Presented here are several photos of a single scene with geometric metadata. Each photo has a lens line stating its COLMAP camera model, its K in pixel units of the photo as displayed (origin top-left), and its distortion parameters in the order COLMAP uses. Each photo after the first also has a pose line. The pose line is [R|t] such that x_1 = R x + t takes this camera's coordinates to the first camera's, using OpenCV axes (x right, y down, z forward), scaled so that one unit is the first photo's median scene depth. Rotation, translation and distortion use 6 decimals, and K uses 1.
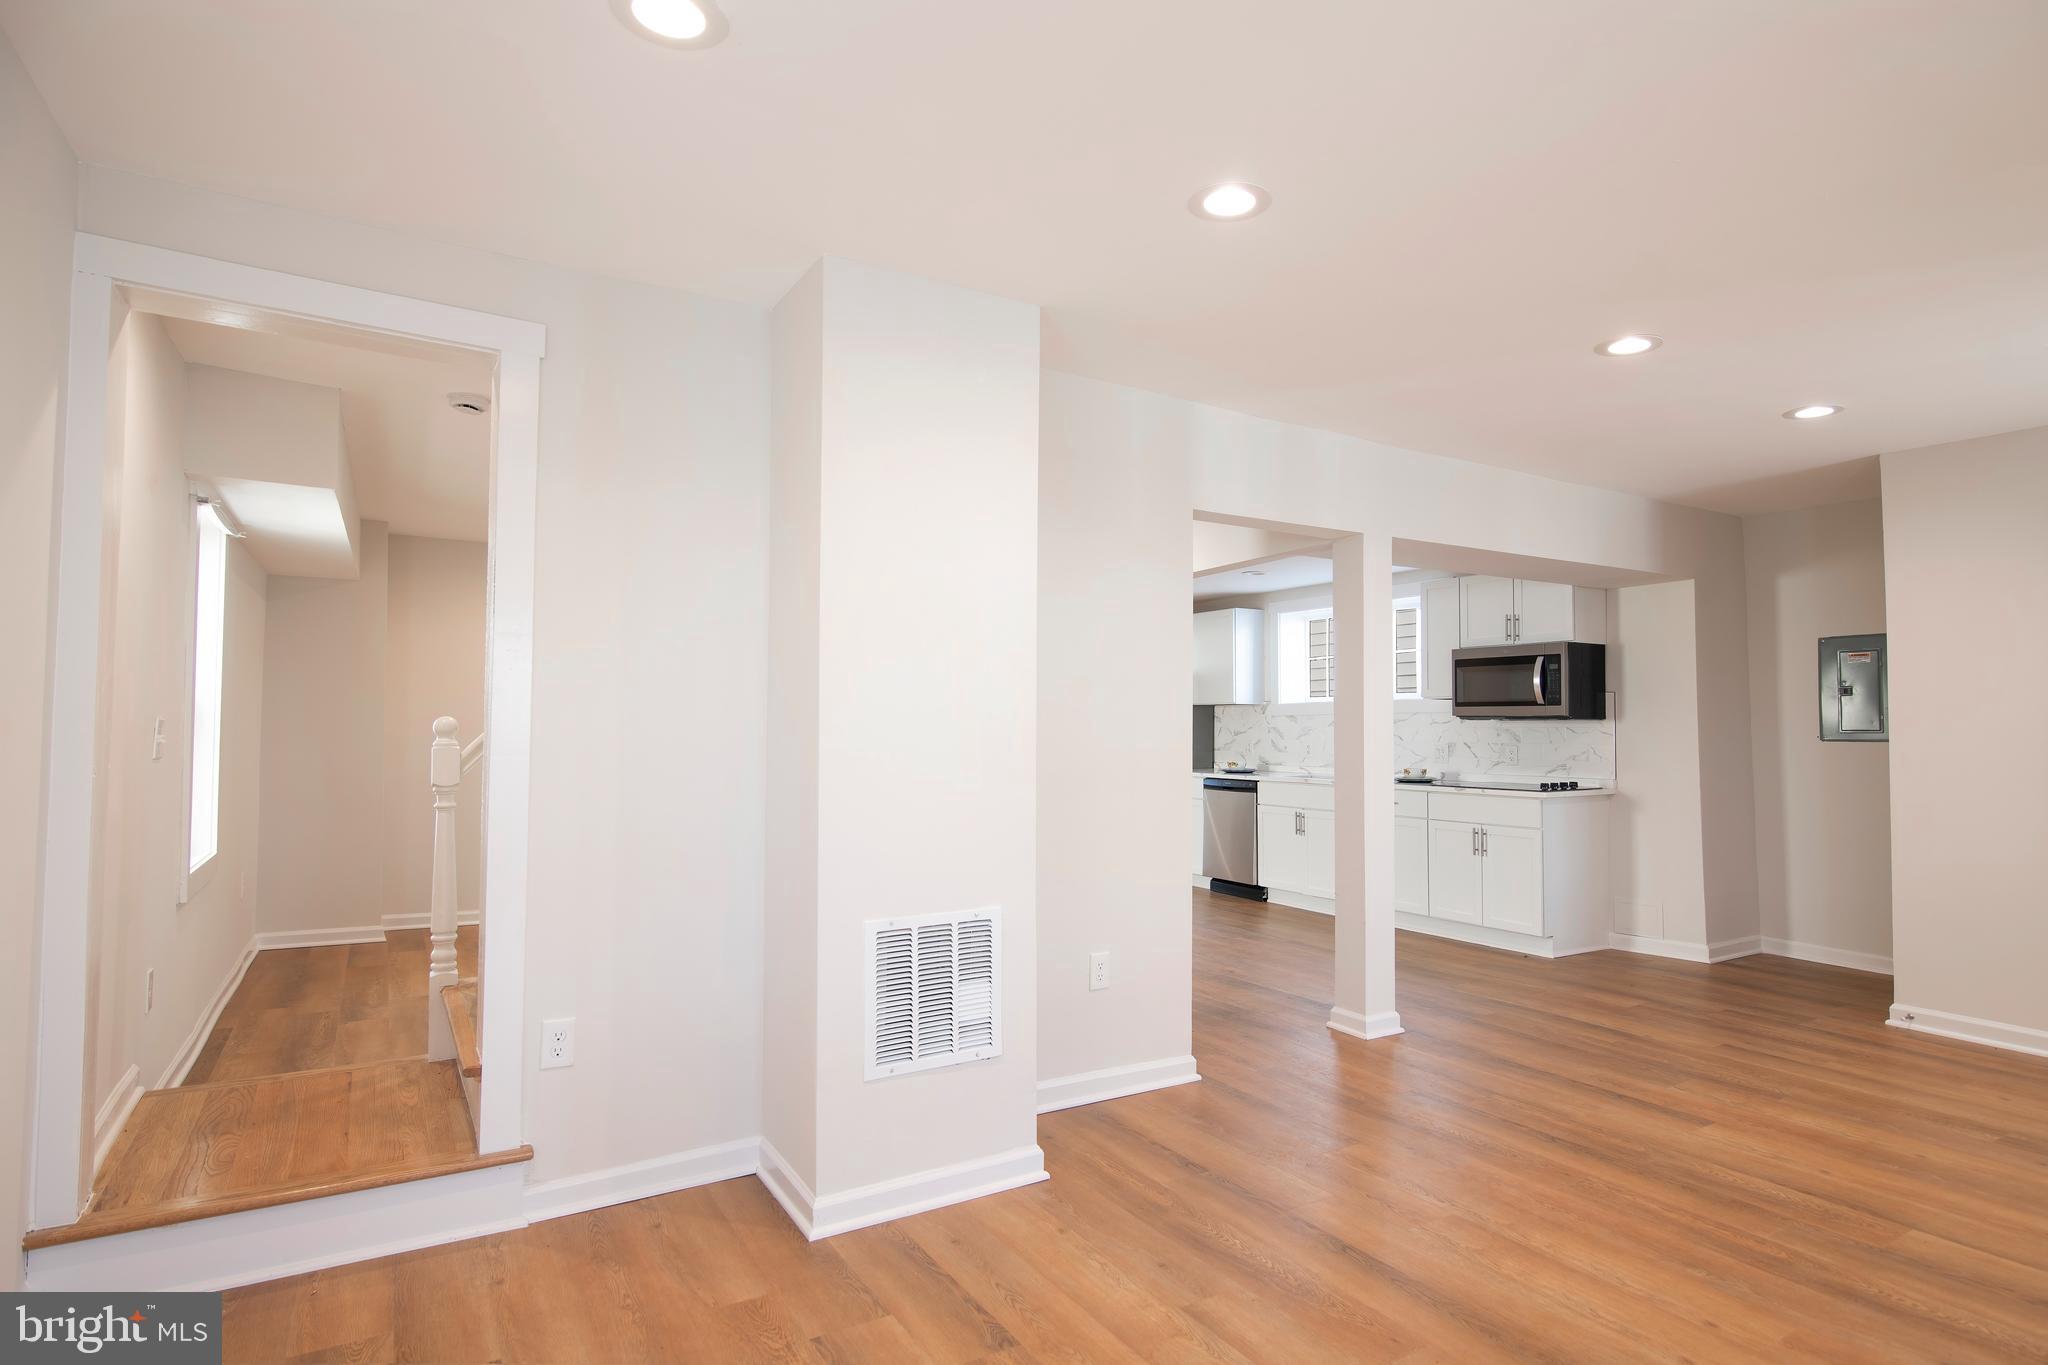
lens RADIAL K [[1093.4, 0, 1063.7], [0, 1093.4, 683.8], [0, 0, 1]] dist [-0.001269, -0.001157]
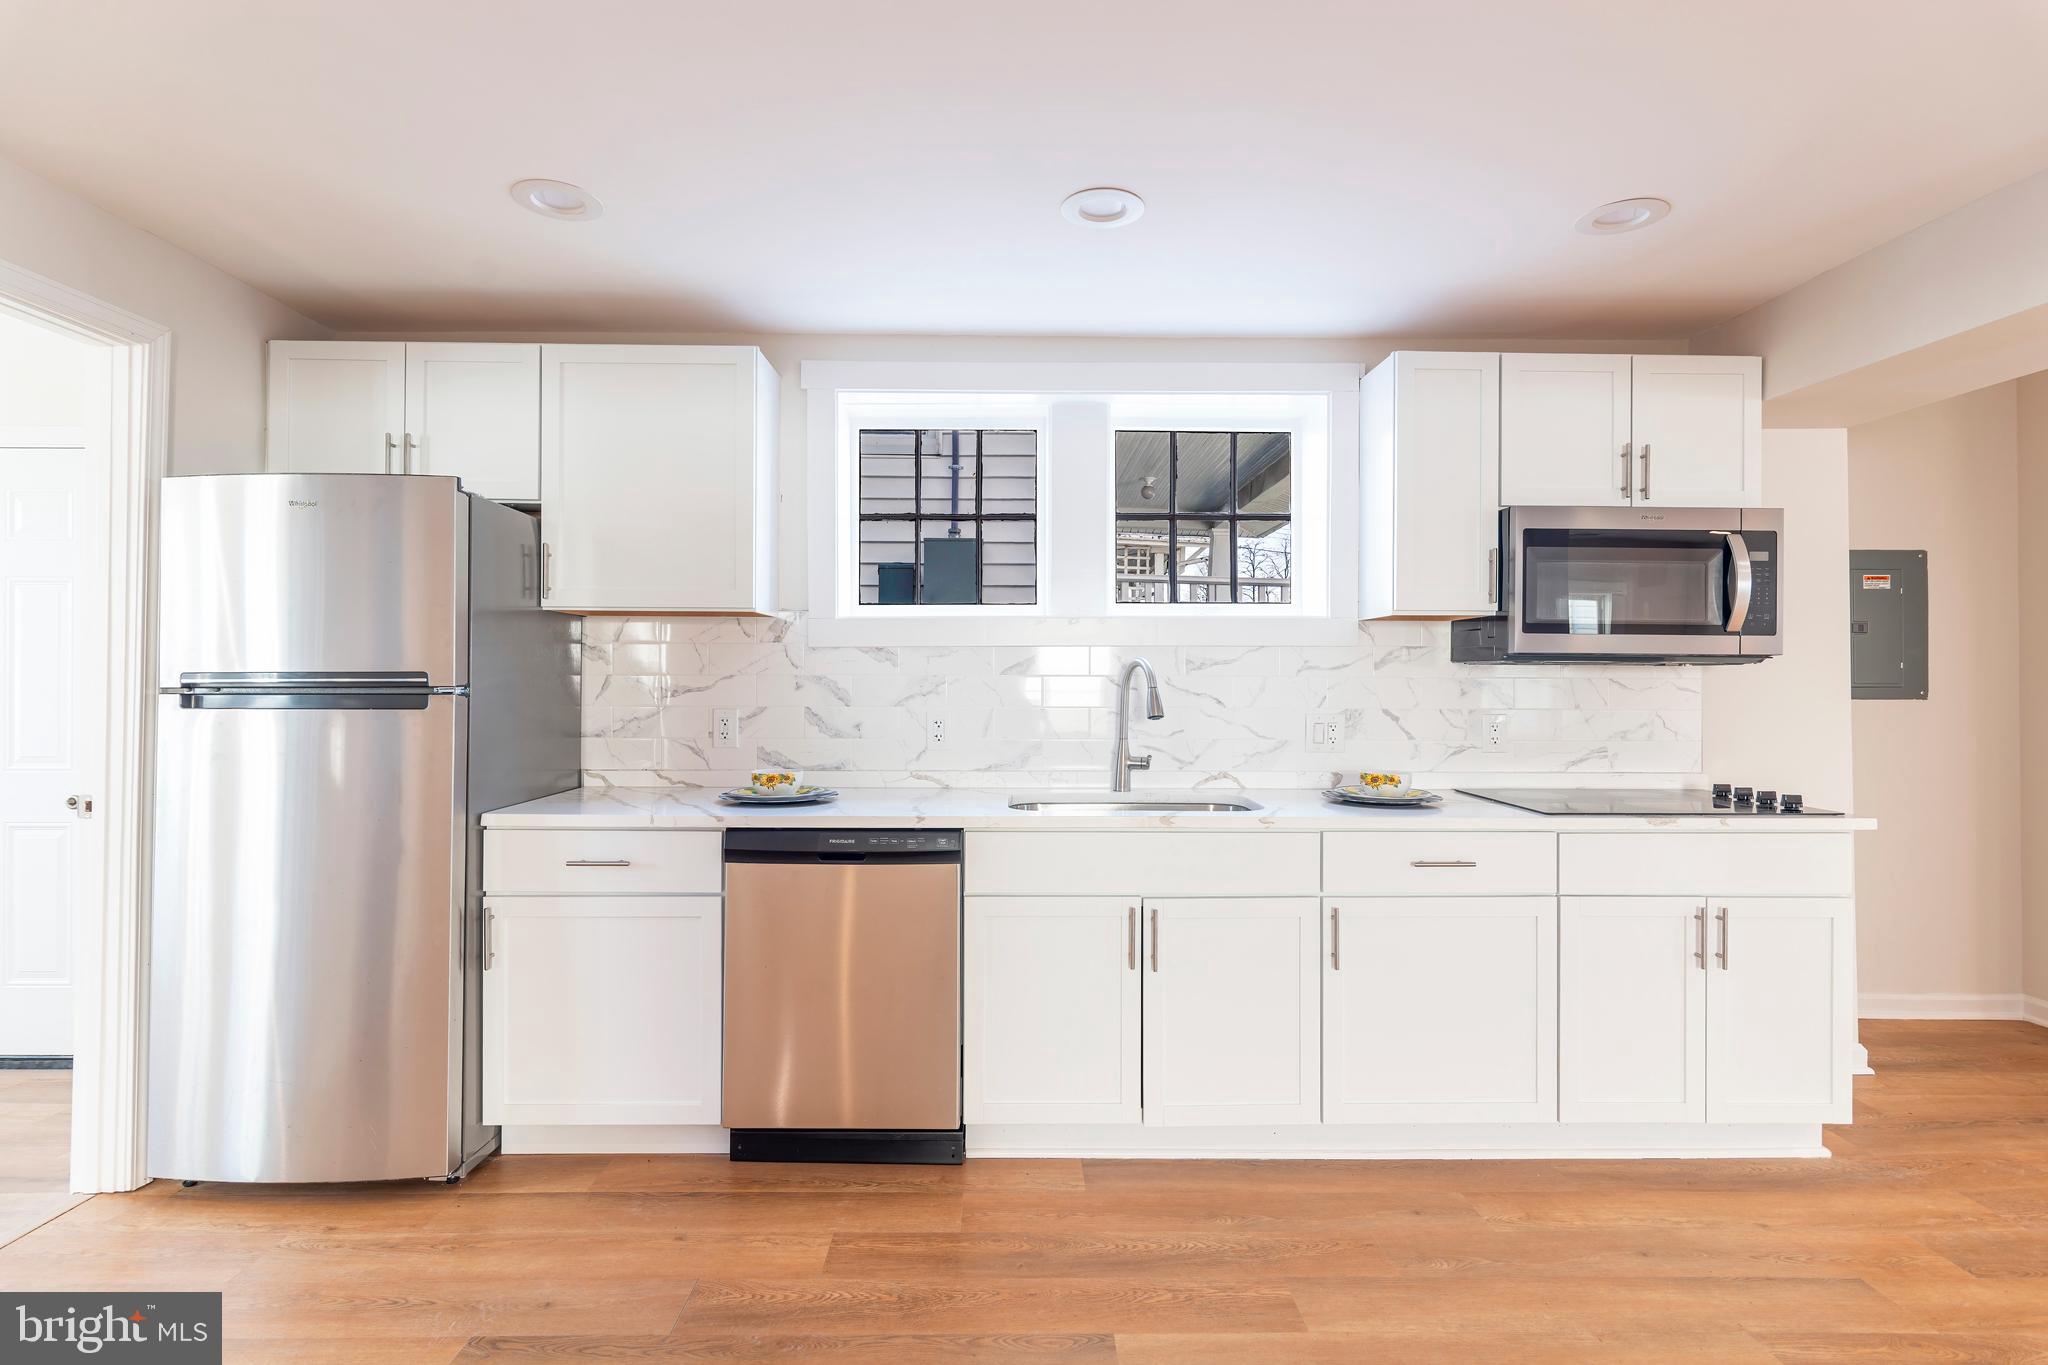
lens RADIAL K [[987.0, 0, 1020.7], [0, 987.0, 678.6], [0, 0, 1]] dist [0.006386, 0.000582]
pose [[0.518520, -0.000636, 0.855065, -0.155874], [-0.036277, 0.999083, 0.022741, 0.059408], [-0.854296, -0.042811, 0.518021, 1.505580]]
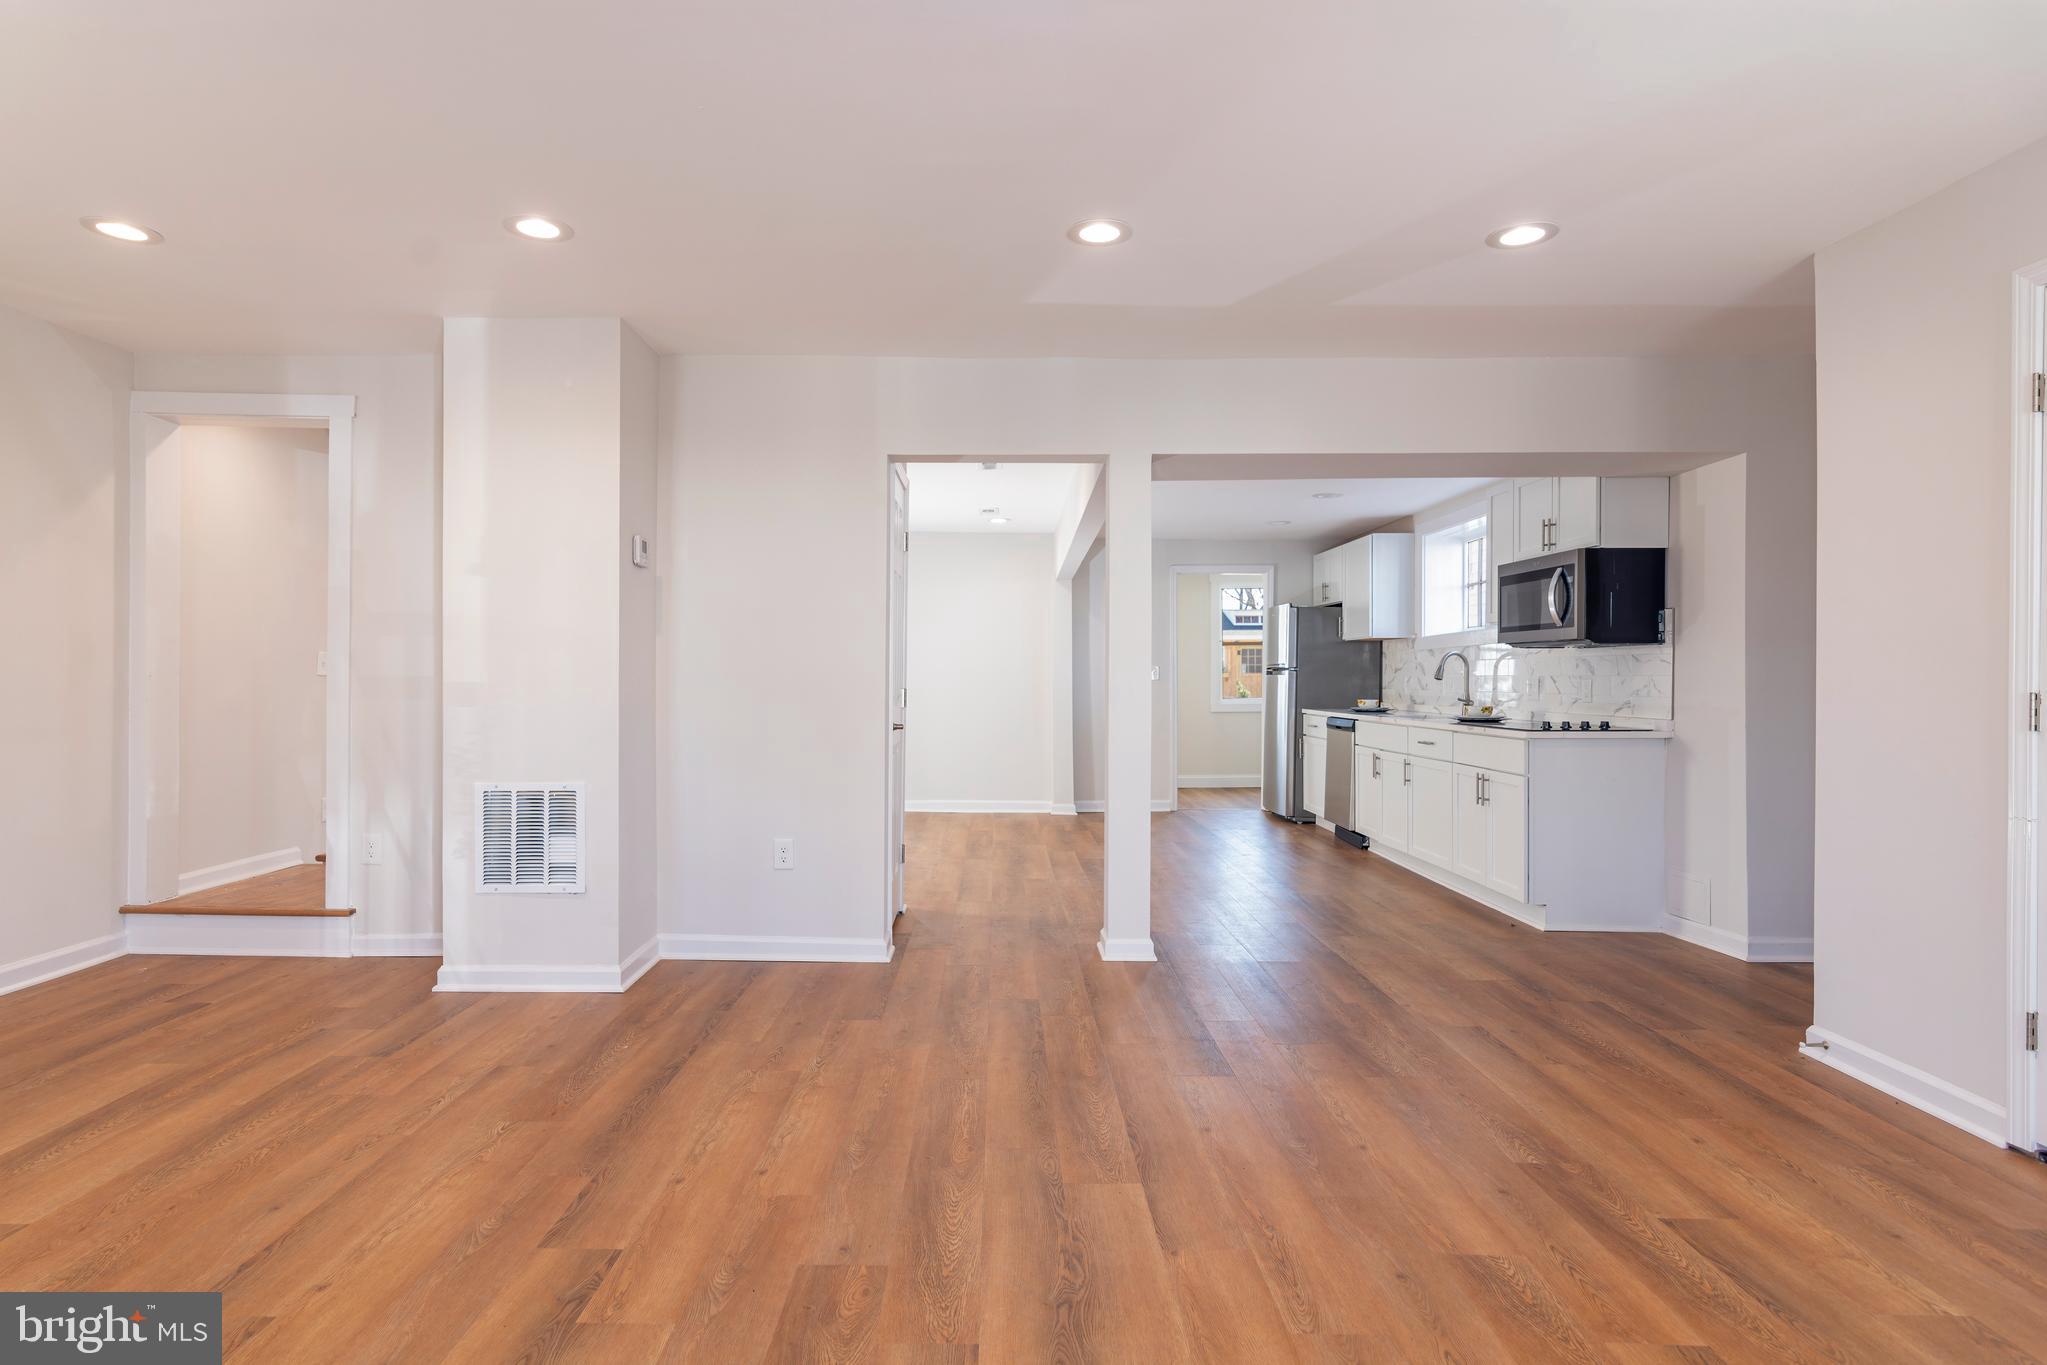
lens RADIAL K [[1055.0, 0, 970.8], [0, 1055.0, 682.4], [0, 0, 1]] dist [0.001472, 0.000262]
pose [[0.835036, 0.000895, -0.550195, 0.727928], [0.022292, 0.999123, 0.035457, 0.033203], [0.549744, -0.041873, 0.834283, 0.135636]]
